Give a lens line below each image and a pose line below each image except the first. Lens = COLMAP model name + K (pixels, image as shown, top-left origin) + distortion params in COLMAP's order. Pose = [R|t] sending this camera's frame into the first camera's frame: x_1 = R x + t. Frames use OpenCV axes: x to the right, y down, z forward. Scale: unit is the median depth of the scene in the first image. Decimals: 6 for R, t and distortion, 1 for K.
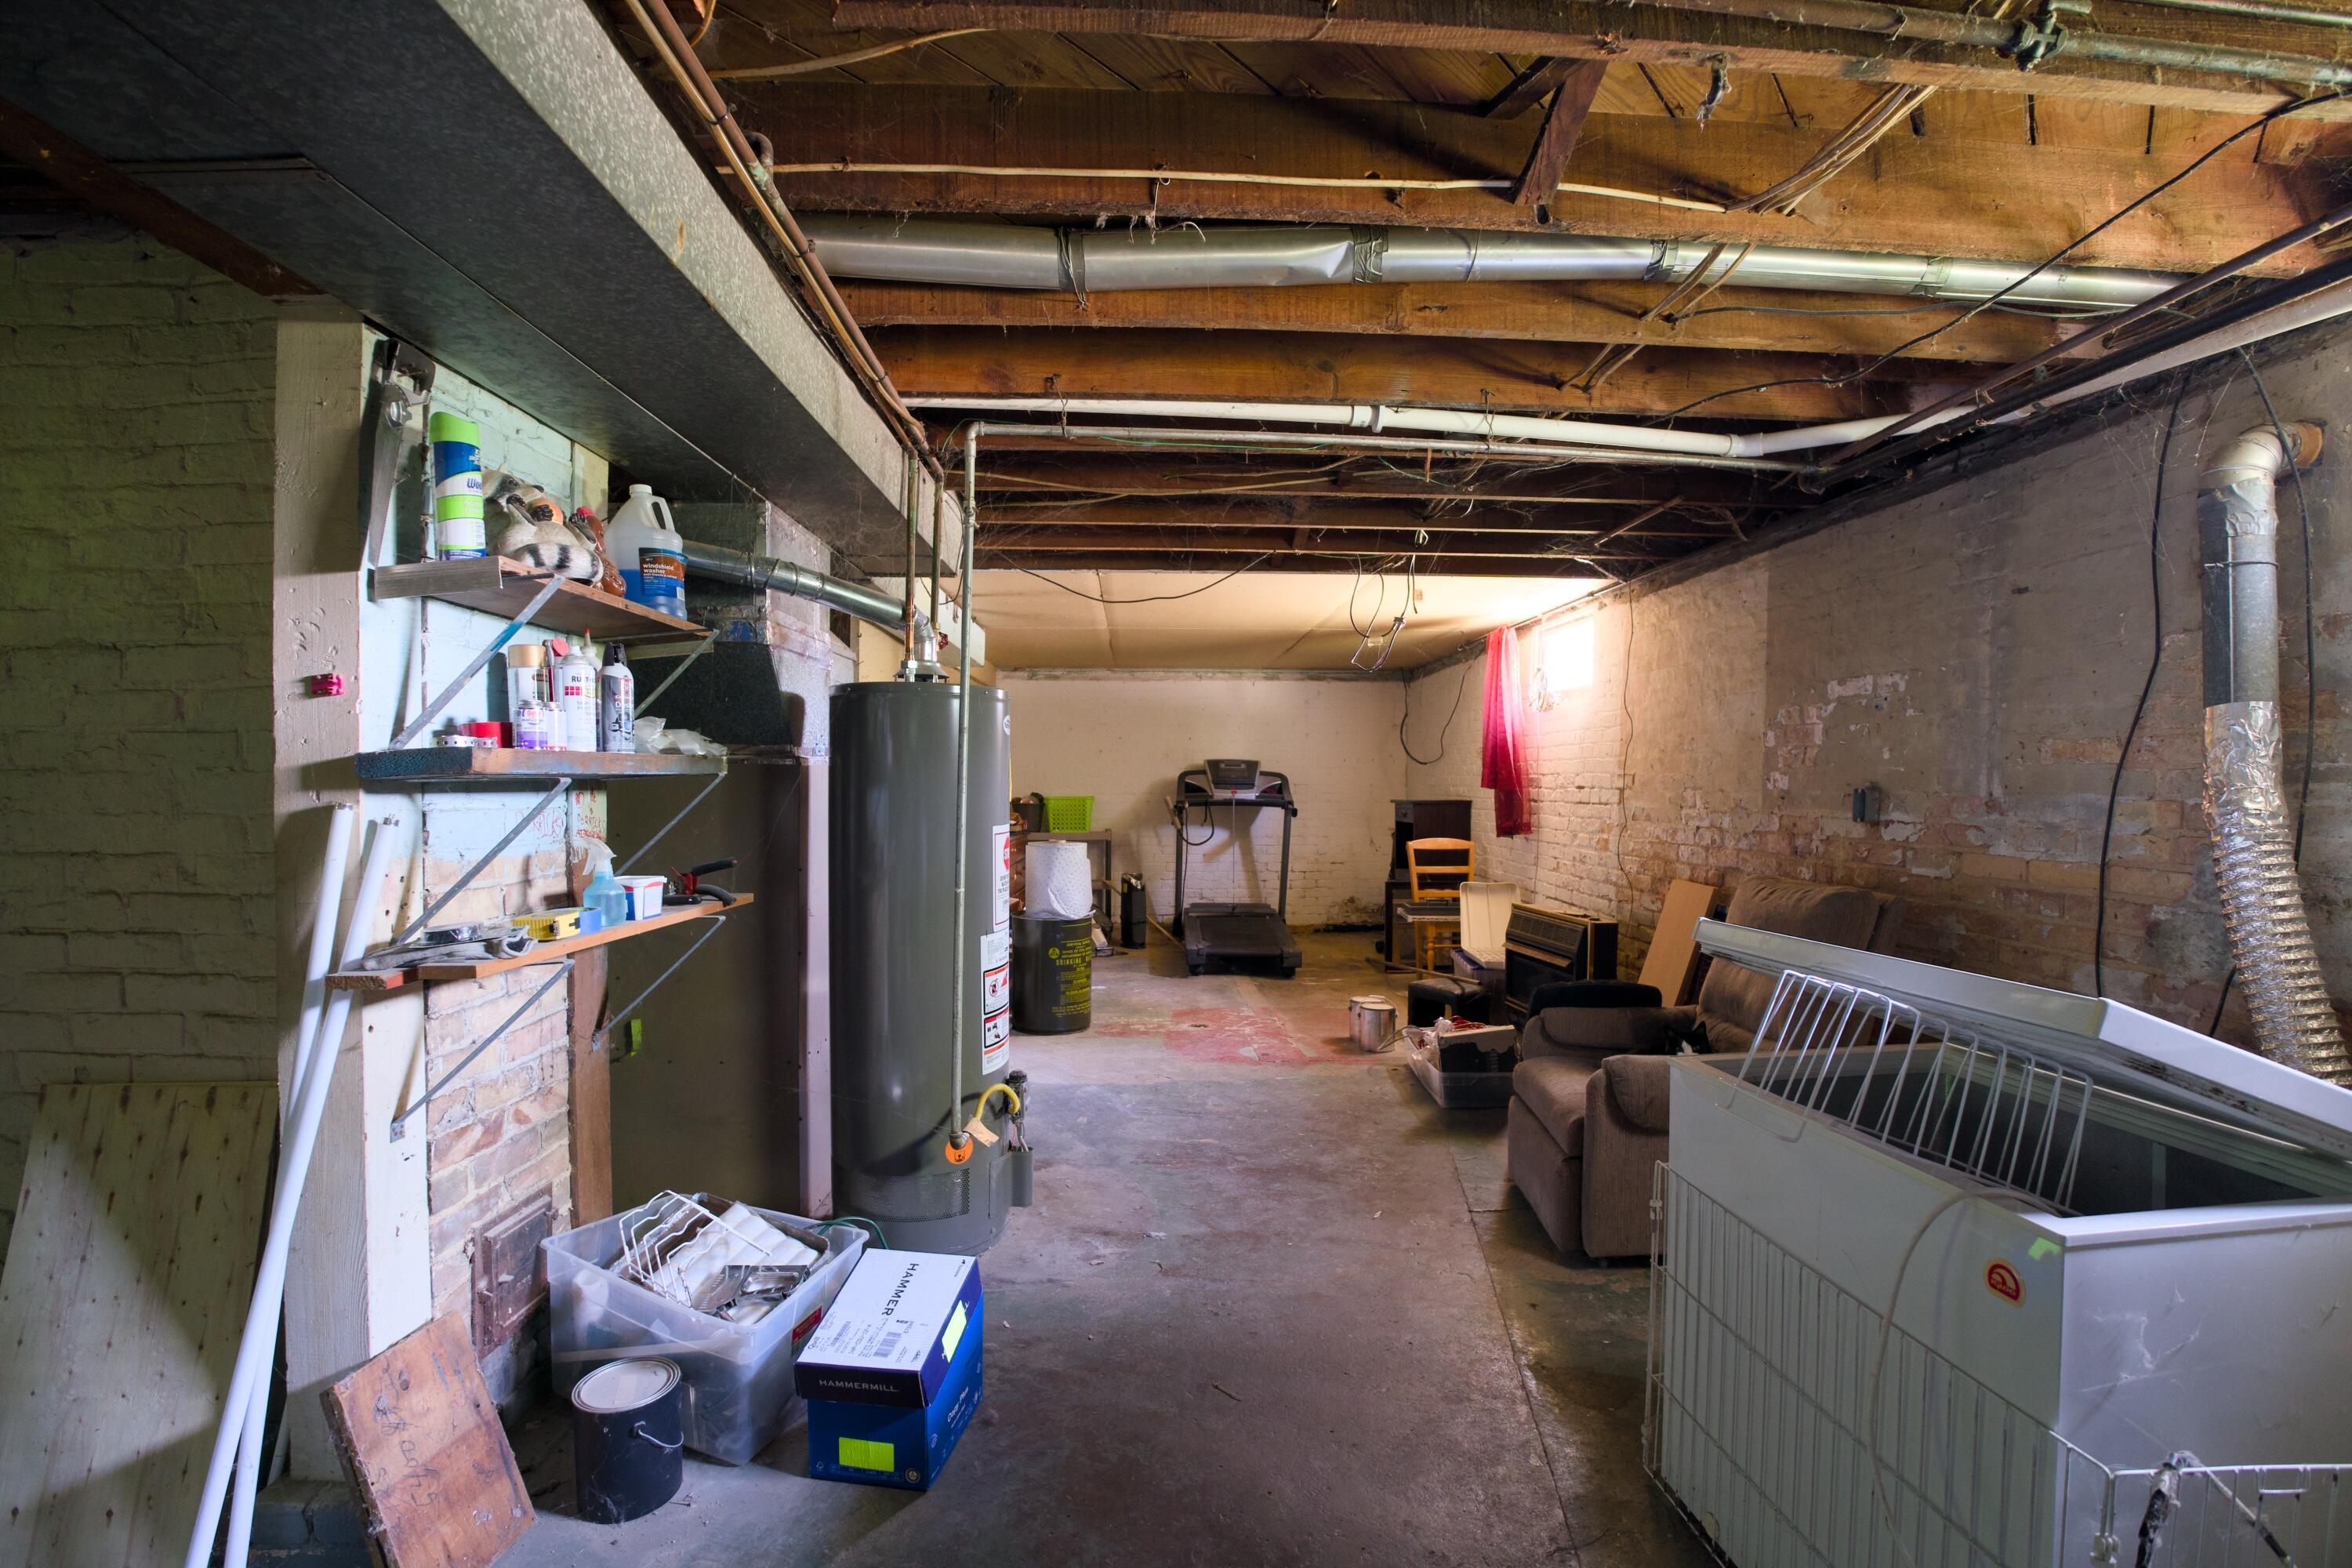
lens RADIAL K [[1034.4, 0, 1177.2], [0, 1034.4, 788.7], [0, 0, 1]] dist [-0.053194, 0.007147]
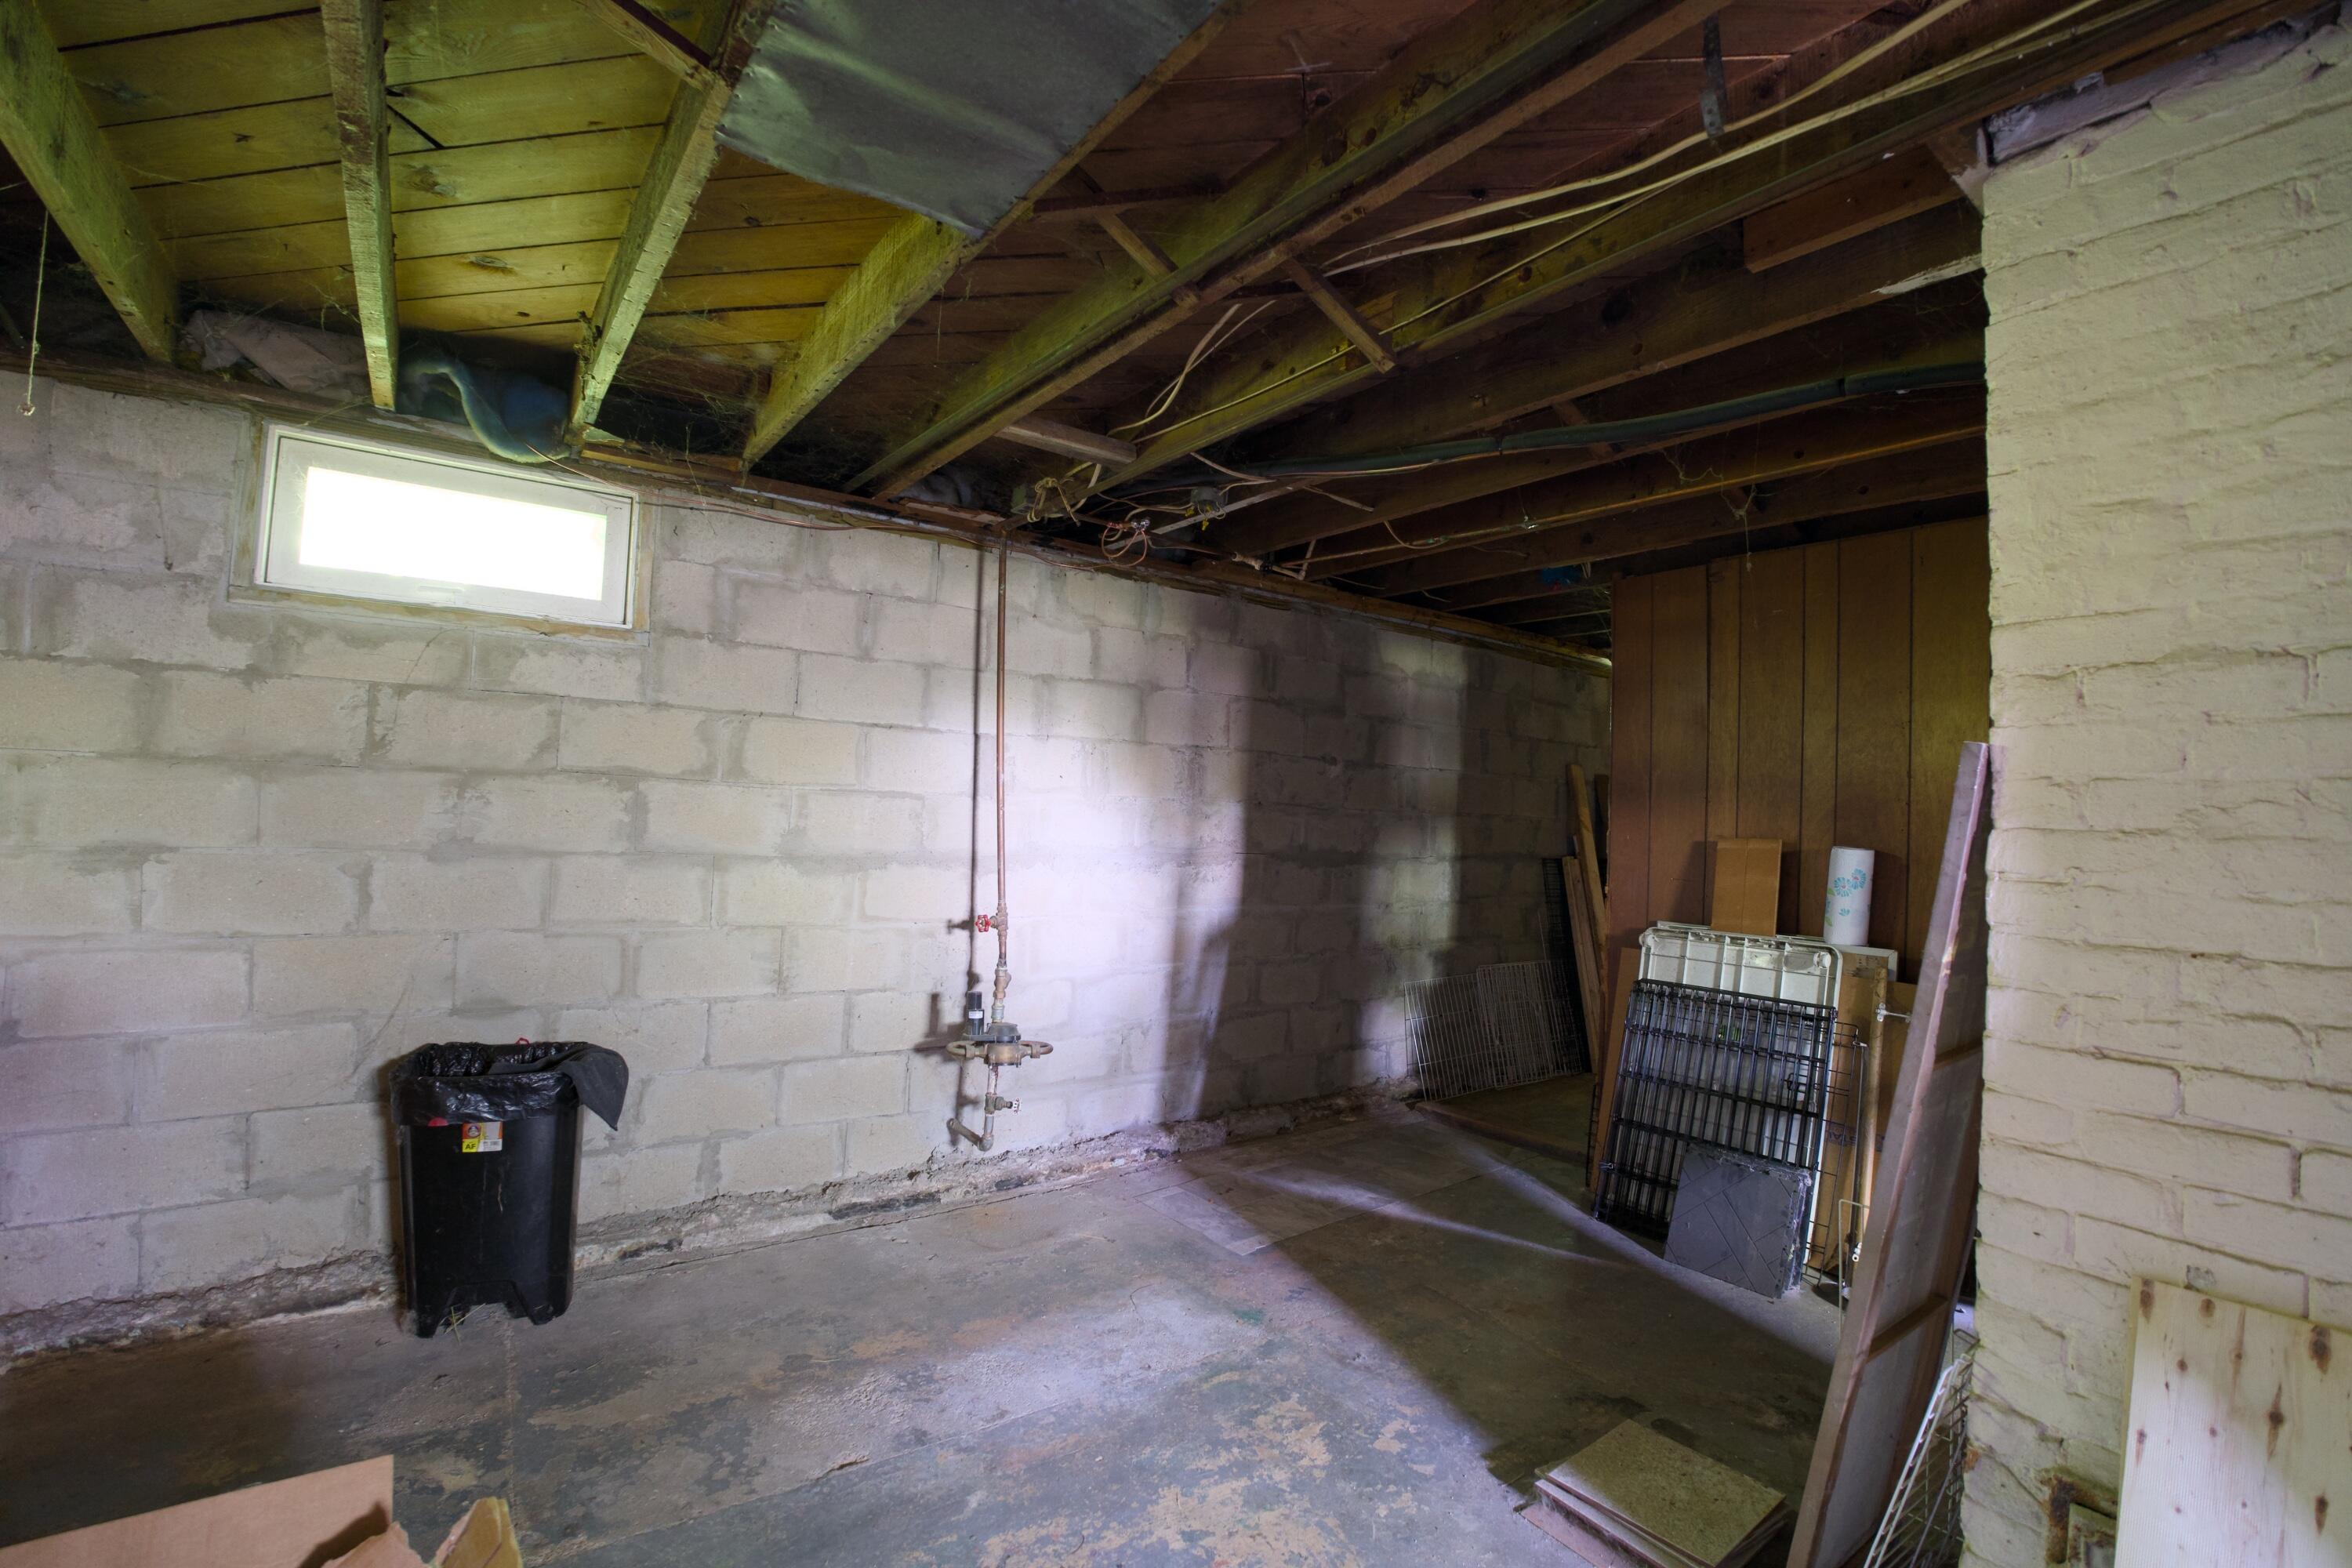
lens RADIAL K [[1034.4, 0, 1176.3], [0, 1034.4, 781.5], [0, 0, 1]] dist [-0.053194, 0.007147]
pose [[0.553643, -0.009383, -0.832701, -0.953028], [-0.038779, 0.998561, -0.037035, -0.002220], [0.831851, 0.052795, 0.552483, 0.004208]]
